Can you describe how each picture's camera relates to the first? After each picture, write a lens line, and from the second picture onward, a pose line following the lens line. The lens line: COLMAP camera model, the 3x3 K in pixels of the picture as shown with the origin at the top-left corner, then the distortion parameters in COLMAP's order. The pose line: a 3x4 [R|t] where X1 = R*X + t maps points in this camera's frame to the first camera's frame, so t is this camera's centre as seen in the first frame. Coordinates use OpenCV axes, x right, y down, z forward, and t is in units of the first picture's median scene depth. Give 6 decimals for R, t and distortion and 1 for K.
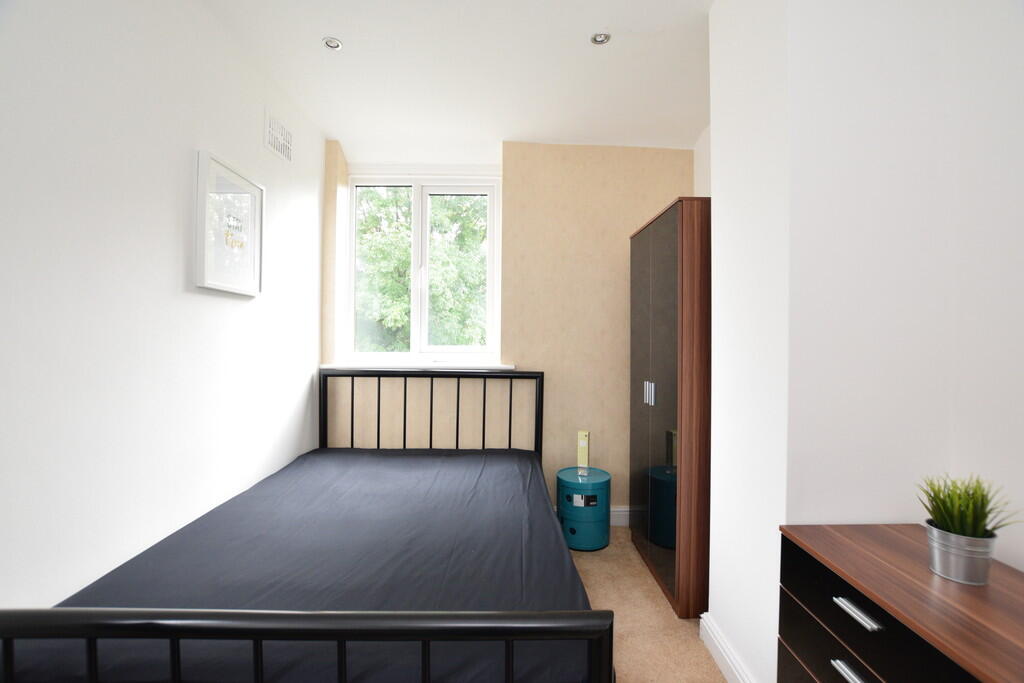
lens RADIAL K [[452.0, 0, 510.0], [0, 452.0, 345.4], [0, 0, 1]] dist [-0.028874, -0.000010]
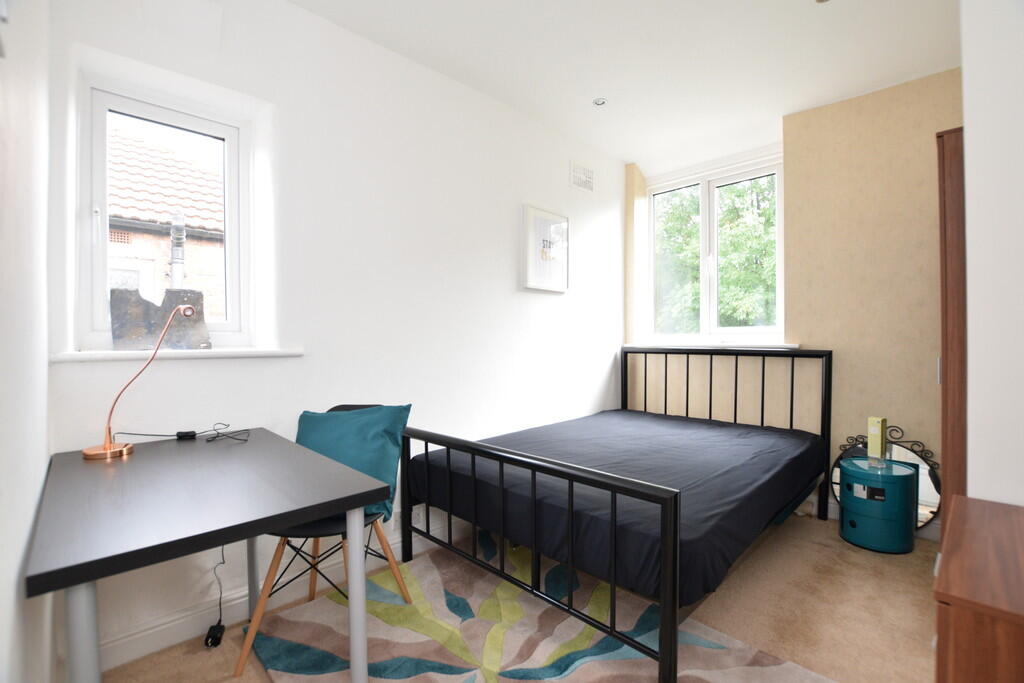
lens RADIAL K [[452.0, 0, 510.0], [0, 452.0, 345.4], [0, 0, 1]] dist [-0.028874, -0.000010]
pose [[0.688022, -0.002168, -0.725687, 0.280098], [0.001351, 0.999998, -0.001706, 0.048793], [0.725689, 0.000193, 0.688023, -0.102691]]
